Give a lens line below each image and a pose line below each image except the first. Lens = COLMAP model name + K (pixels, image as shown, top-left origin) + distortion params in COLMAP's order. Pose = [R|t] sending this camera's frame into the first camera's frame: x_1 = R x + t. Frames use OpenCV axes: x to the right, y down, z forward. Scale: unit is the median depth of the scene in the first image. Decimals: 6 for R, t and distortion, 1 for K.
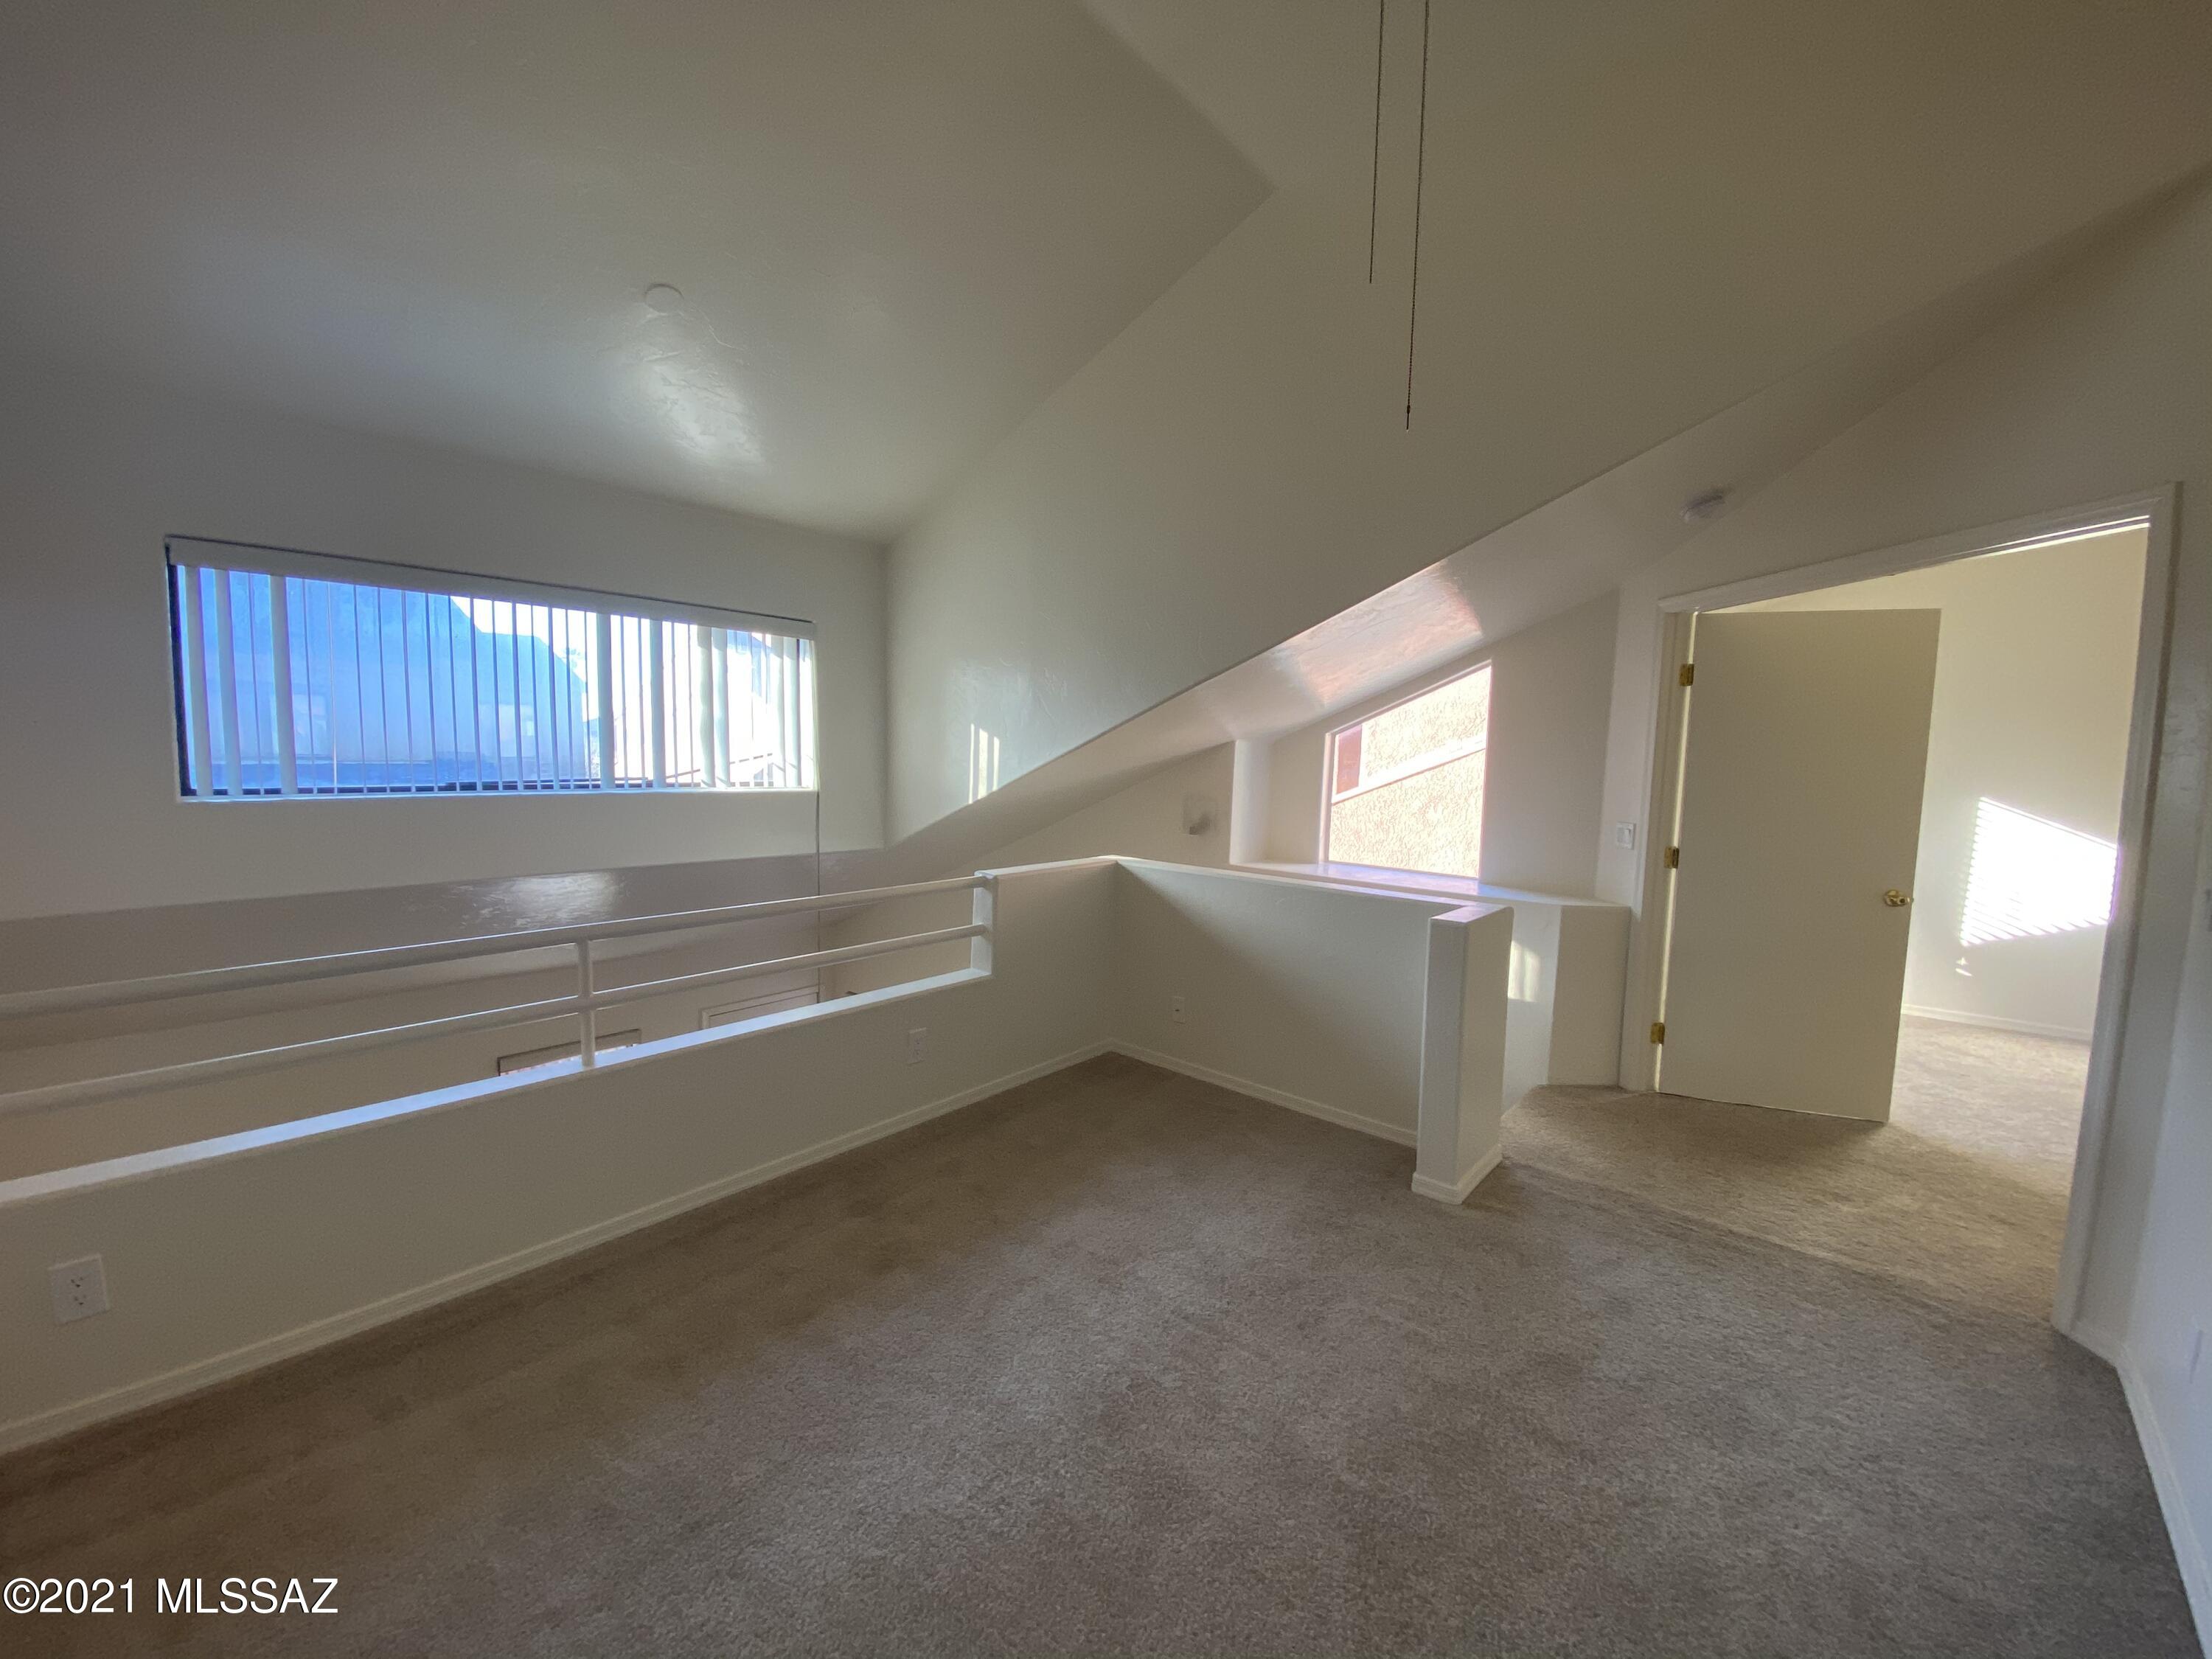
lens RADIAL K [[888.7, 0, 1105.7], [0, 888.7, 826.6], [0, 0, 1]] dist [0.014115, -0.015034]
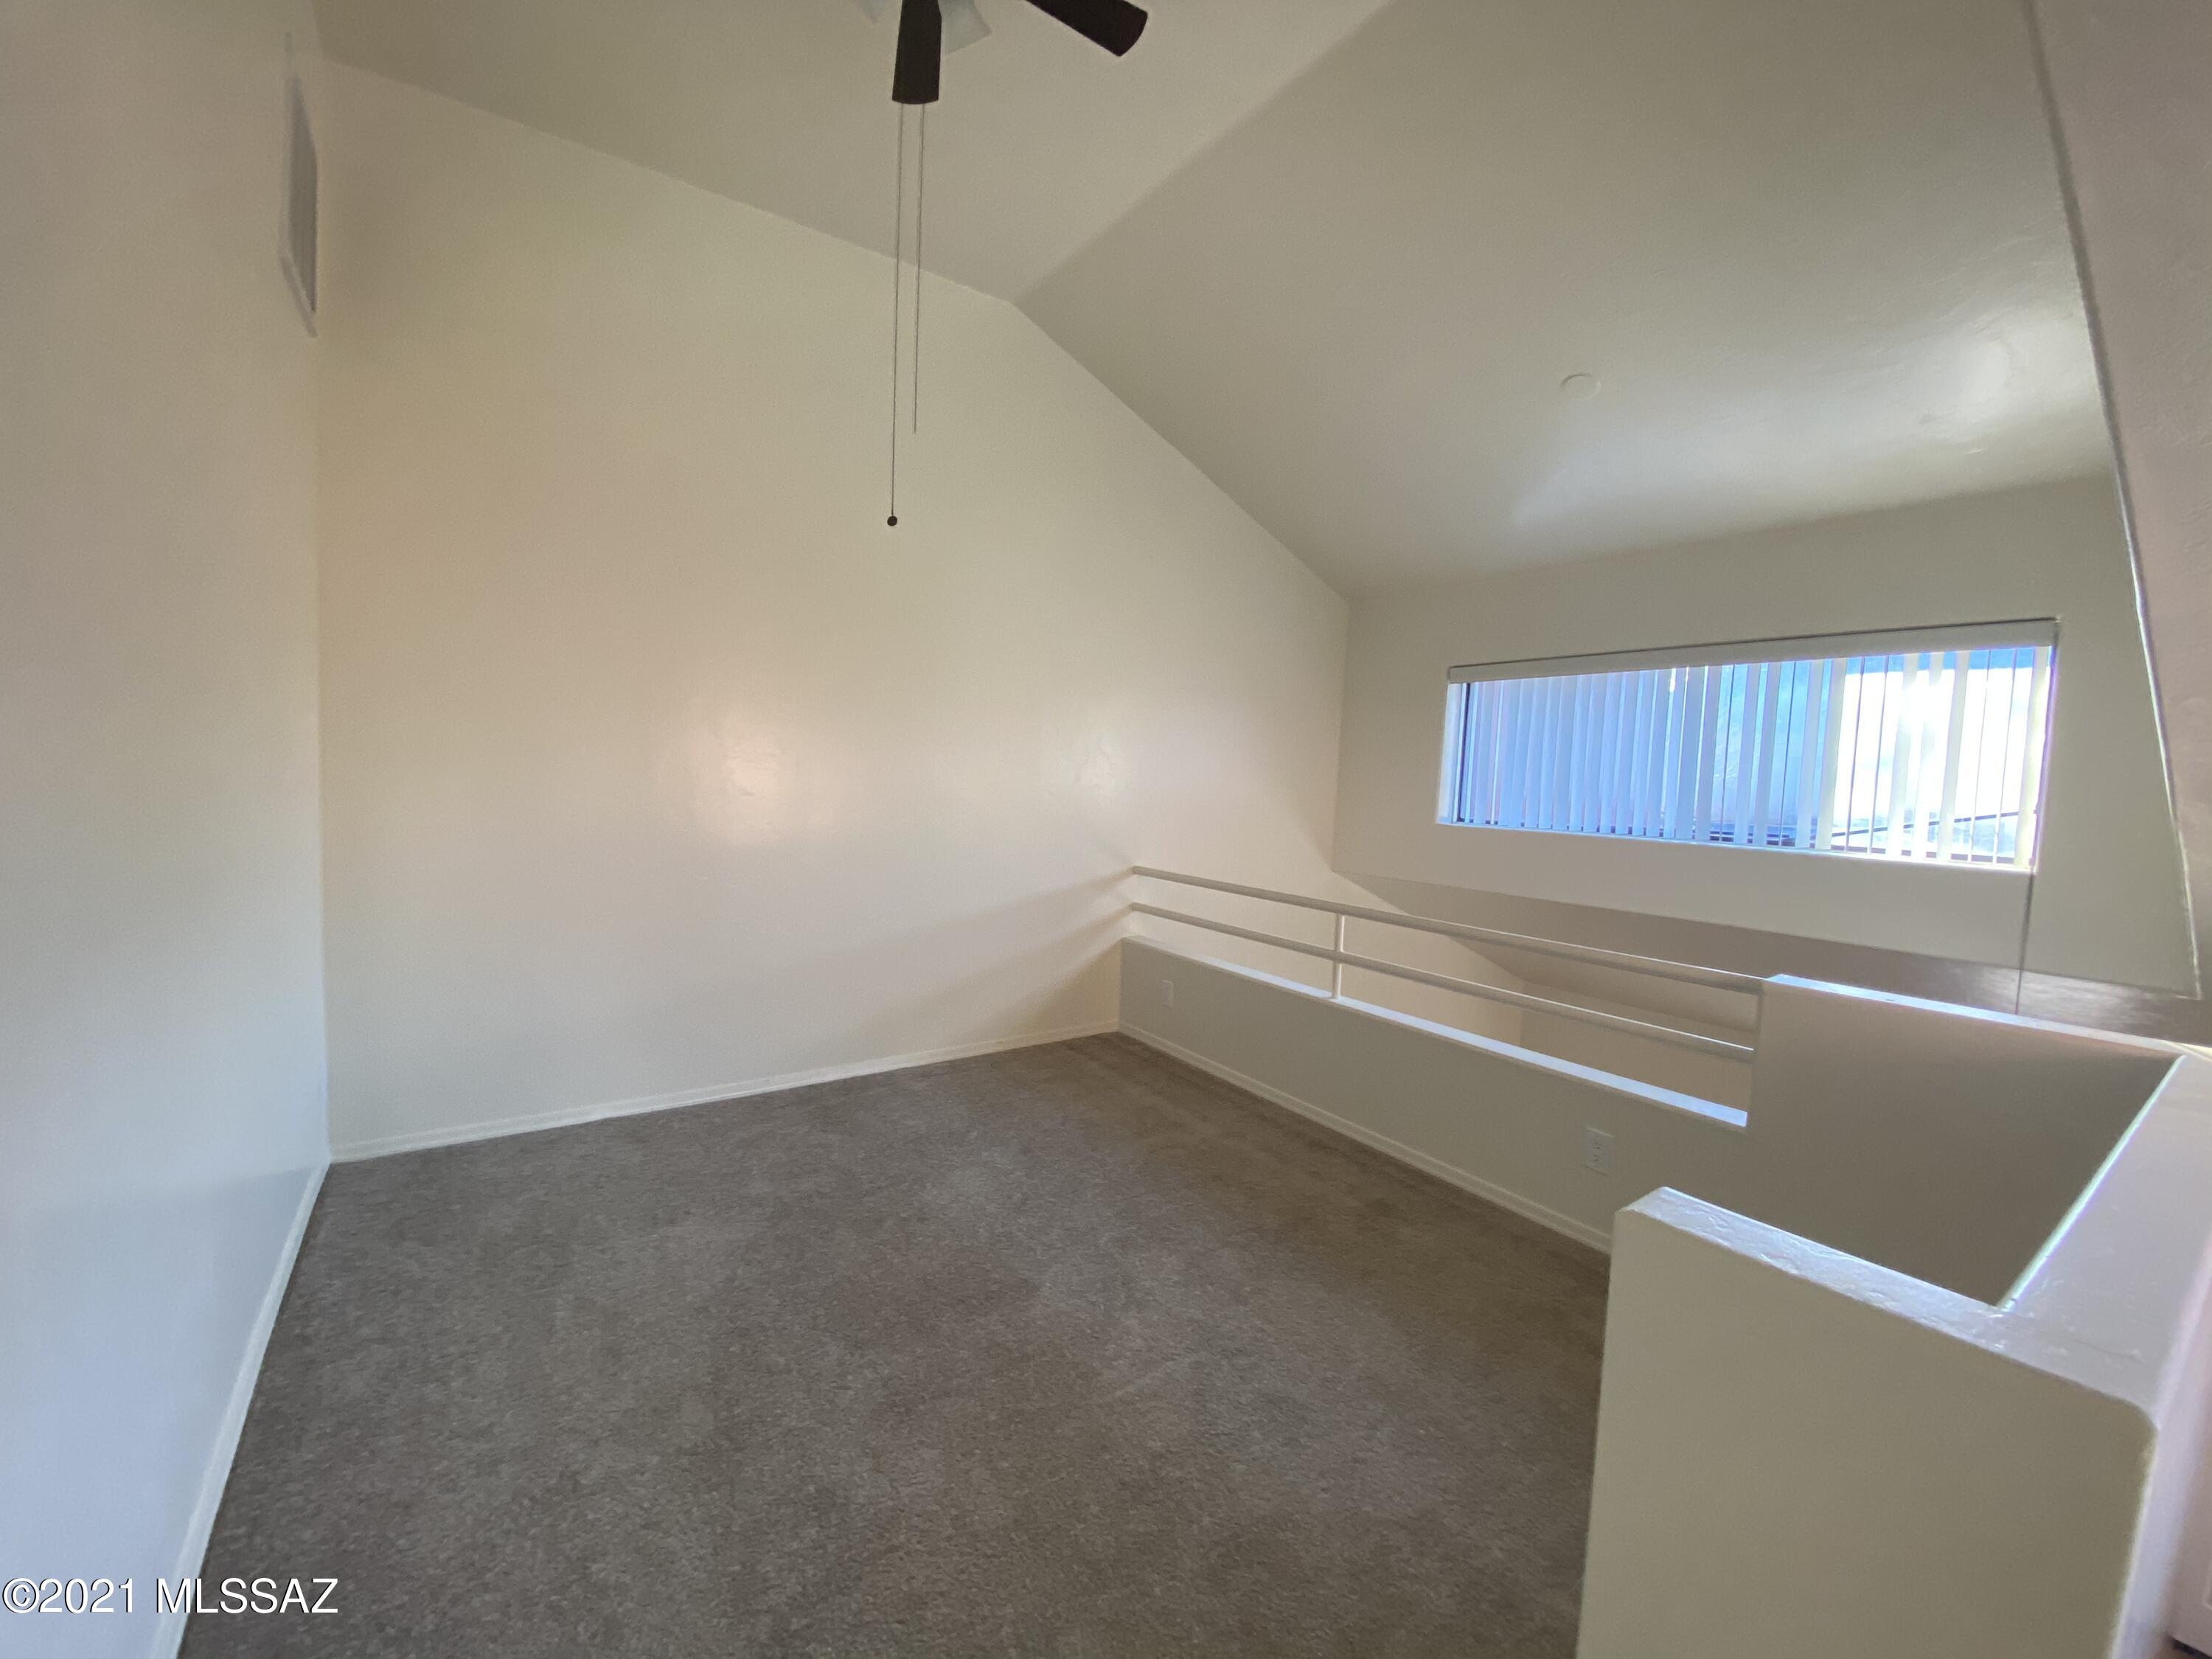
lens RADIAL K [[888.7, 0, 1105.7], [0, 888.7, 826.6], [0, 0, 1]] dist [0.014115, -0.015034]
pose [[-0.254864, 0.035283, -0.966333, 0.493345], [-0.125403, 0.989689, 0.069210, -0.035941], [0.958811, 0.138820, -0.247812, 0.520968]]
